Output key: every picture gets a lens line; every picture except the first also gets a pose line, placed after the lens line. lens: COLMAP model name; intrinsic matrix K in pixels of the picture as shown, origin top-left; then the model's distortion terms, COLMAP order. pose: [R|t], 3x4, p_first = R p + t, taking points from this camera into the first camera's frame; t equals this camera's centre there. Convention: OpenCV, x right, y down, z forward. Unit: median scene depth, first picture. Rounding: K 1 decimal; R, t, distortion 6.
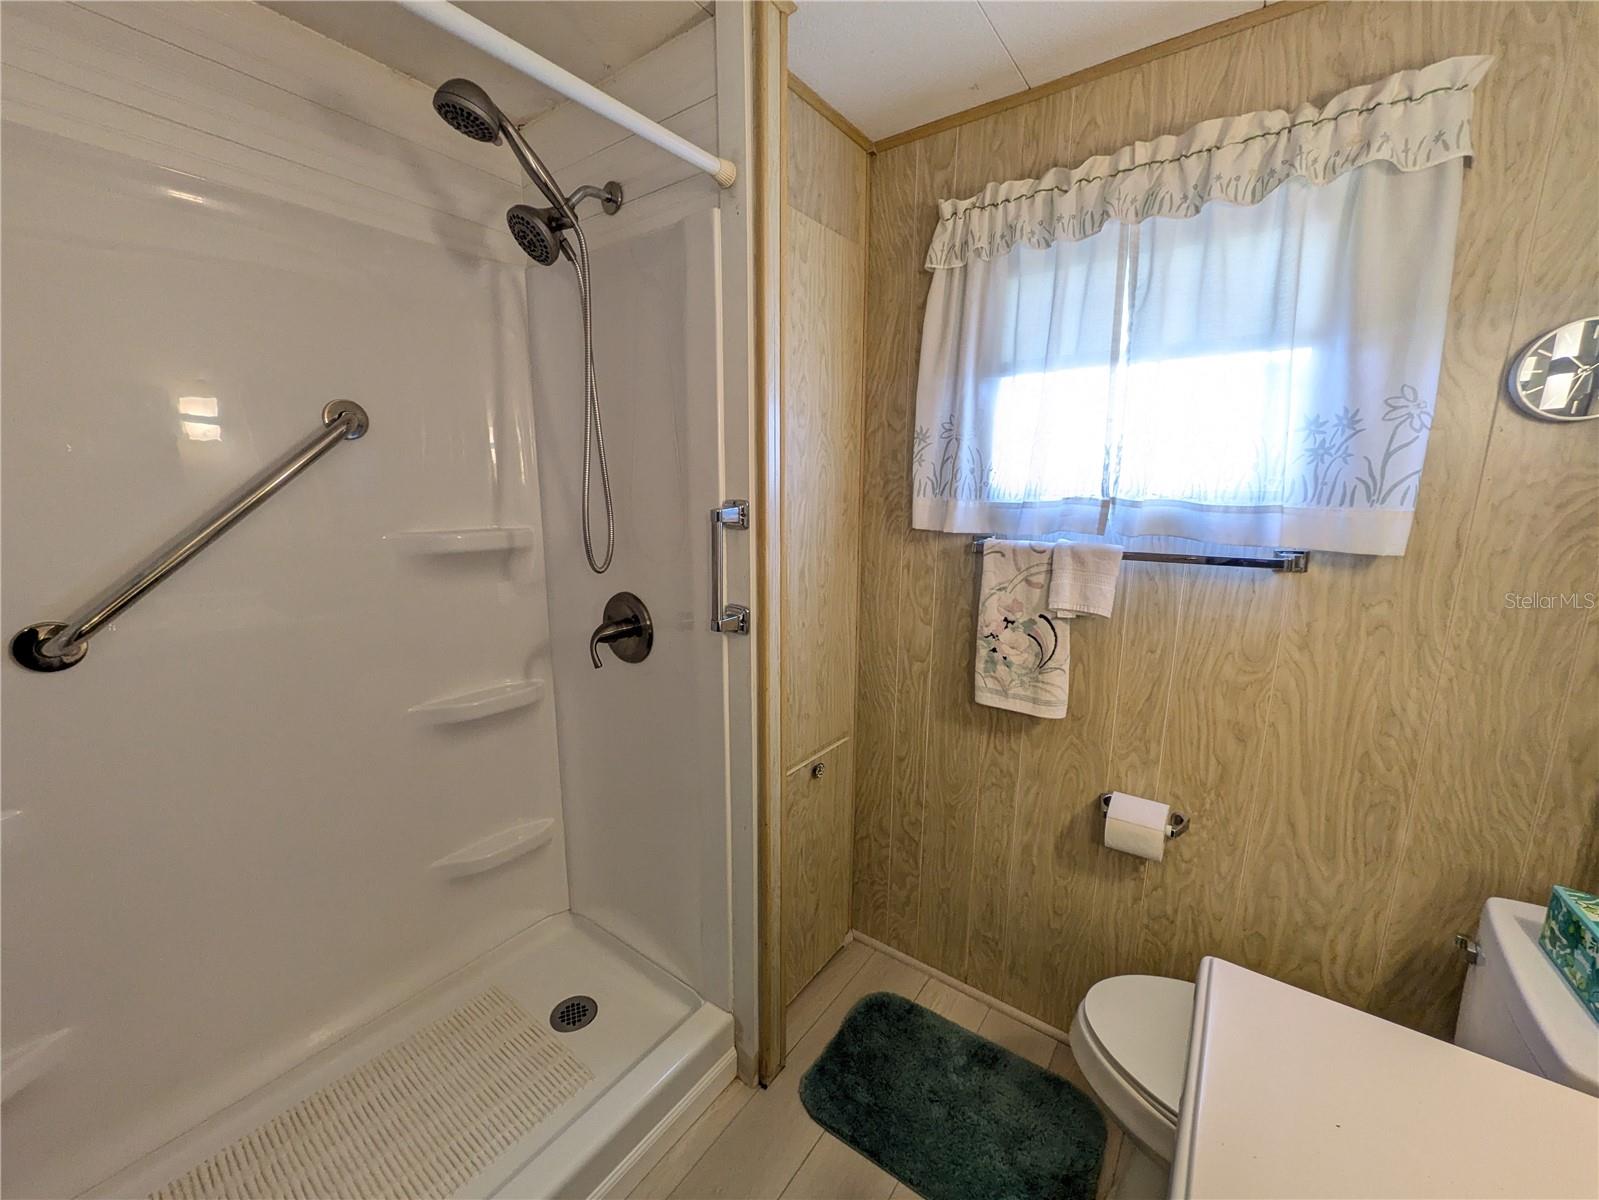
lens RADIAL K [[631.5, 0, 792.0], [0, 631.5, 605.3], [0, 0, 1]] dist [0.000347, -0.000638]
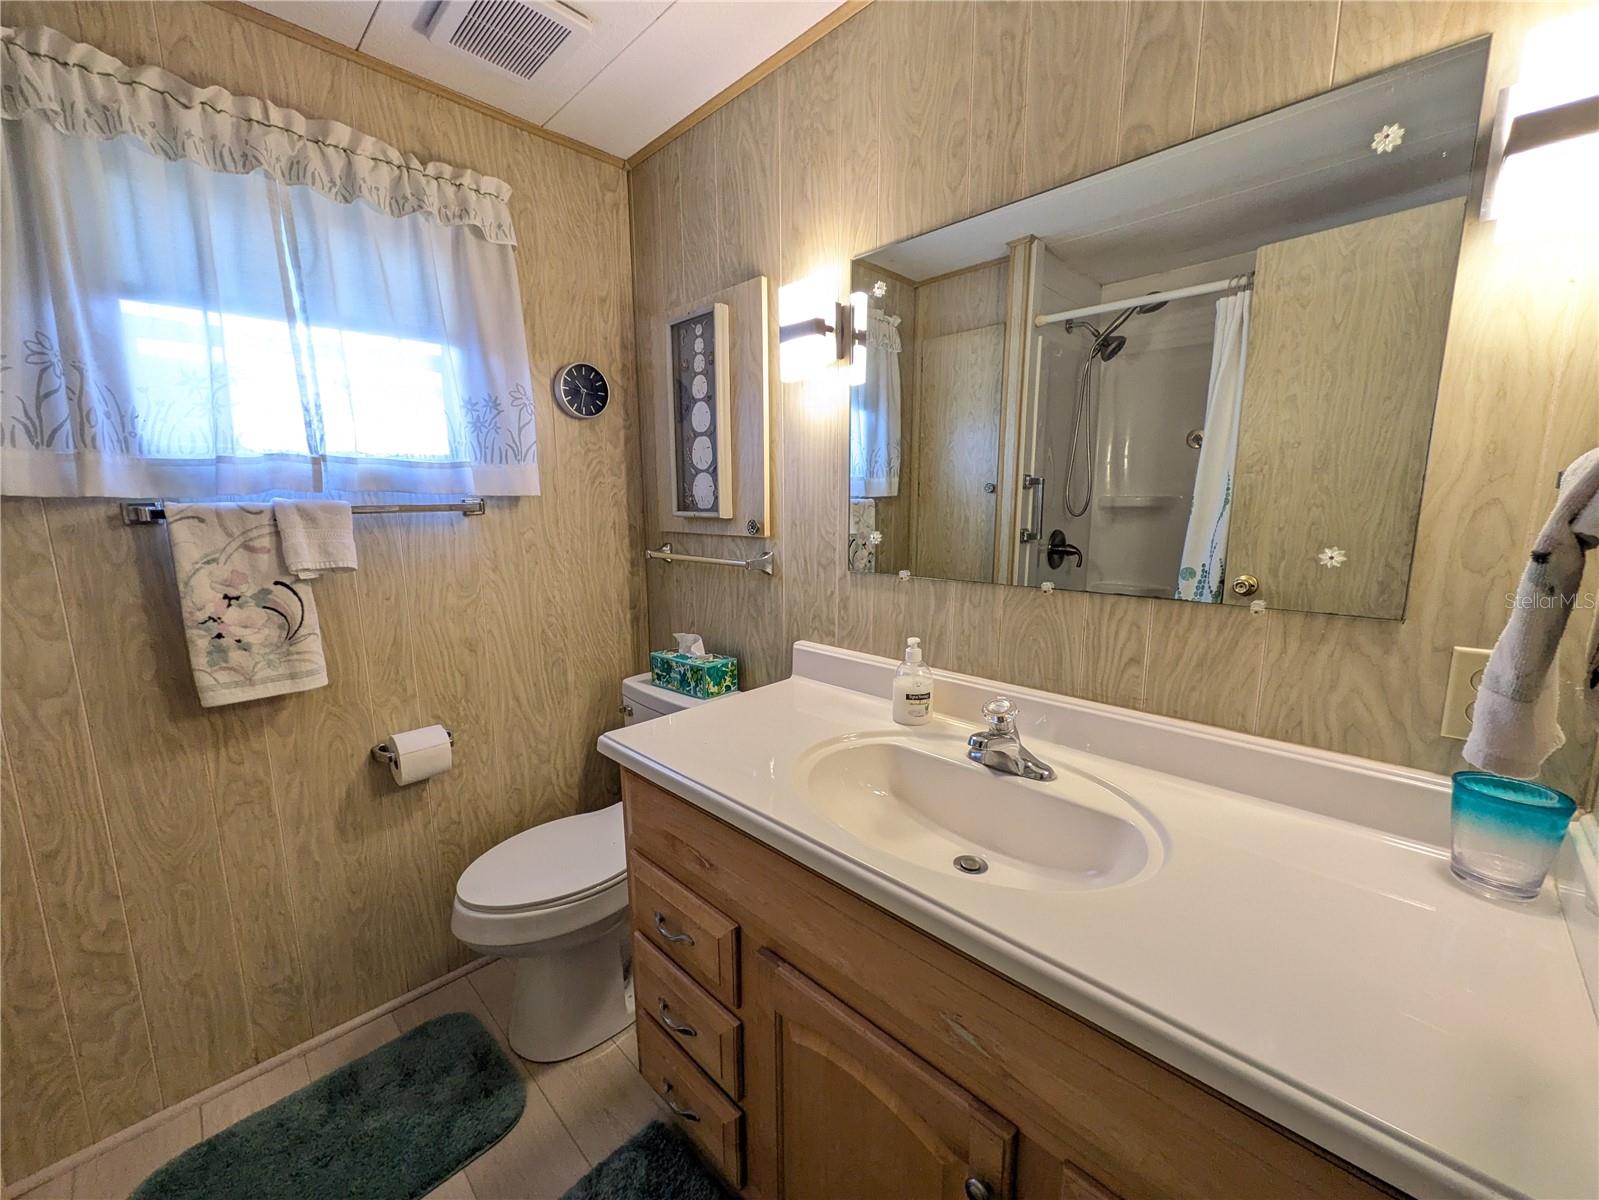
lens RADIAL K [[631.5, 0, 795.6], [0, 631.5, 604.8], [0, 0, 1]] dist [0.000347, -0.000638]
pose [[0.148372, -0.170960, 0.974042, -0.399583], [0.200798, 0.969635, 0.139599, 0.072896], [-0.968331, 0.174874, 0.178195, 0.118786]]
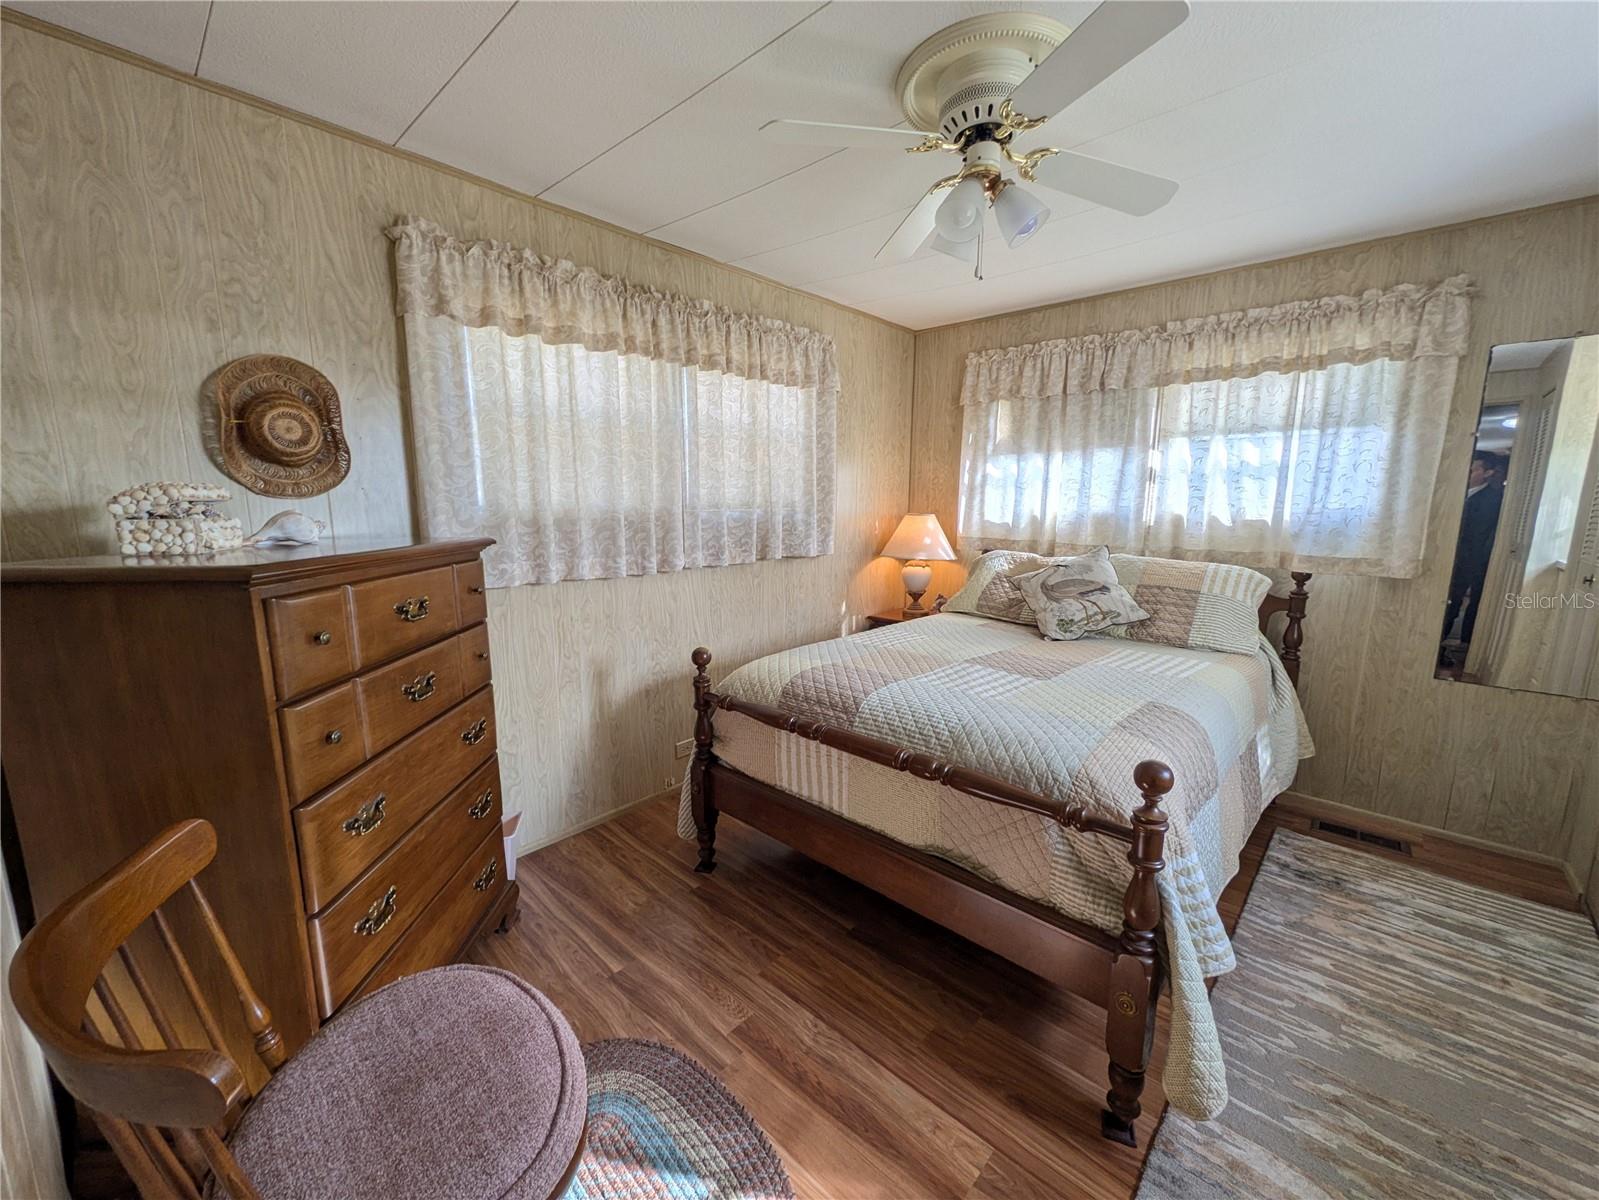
lens RADIAL K [[631.5, 0, 794.5], [0, 631.5, 599.3], [0, 0, 1]] dist [0.000347, -0.000638]
pose [[0.116666, -0.170503, 0.978426, -0.474150], [0.188592, 0.971033, 0.146727, 0.960511], [-0.975101, 0.167405, 0.145442, -0.019518]]
